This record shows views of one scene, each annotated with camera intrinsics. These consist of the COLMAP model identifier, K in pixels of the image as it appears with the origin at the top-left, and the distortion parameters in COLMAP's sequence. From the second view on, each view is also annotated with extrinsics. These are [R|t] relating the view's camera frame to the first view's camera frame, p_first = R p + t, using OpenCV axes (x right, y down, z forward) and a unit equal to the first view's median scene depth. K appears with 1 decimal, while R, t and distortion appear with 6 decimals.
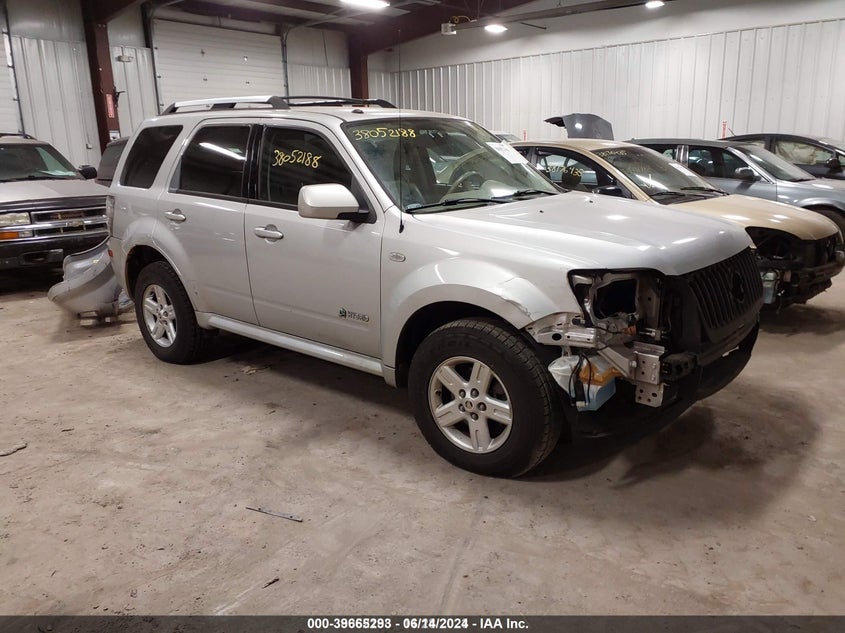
lens RADIAL K [[662.1, 0, 428.7], [0, 662.1, 318.2], [0, 0, 1]] dist [-0.015274, -0.010227]
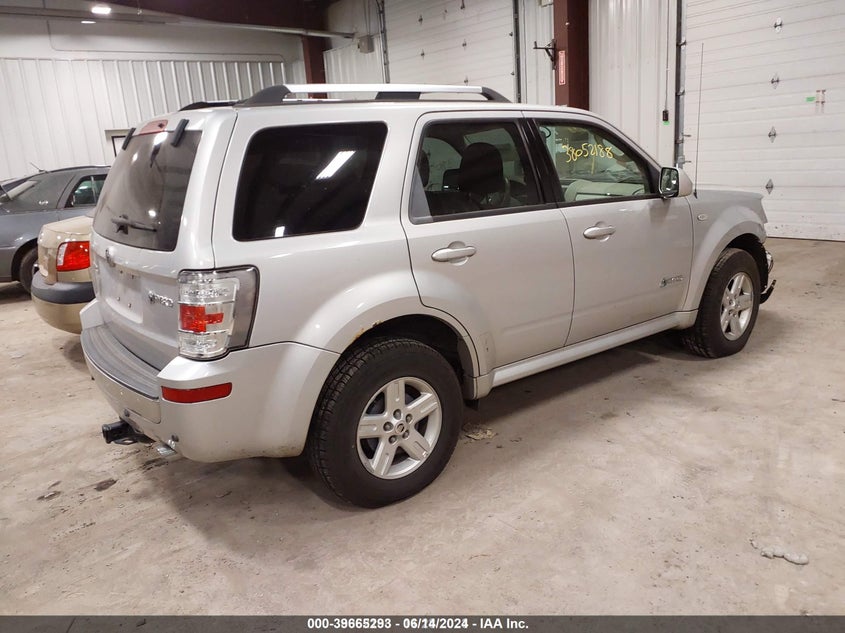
lens RADIAL K [[670.0, 0, 422.5], [0, 670.0, 316.5], [0, 0, 1]] dist [0.001760, -0.003219]
pose [[0.245069, -0.248703, 0.937064, -1.207017], [0.313917, 0.934824, 0.166011, -0.249523], [-0.917277, 0.253476, 0.307168, 0.959515]]
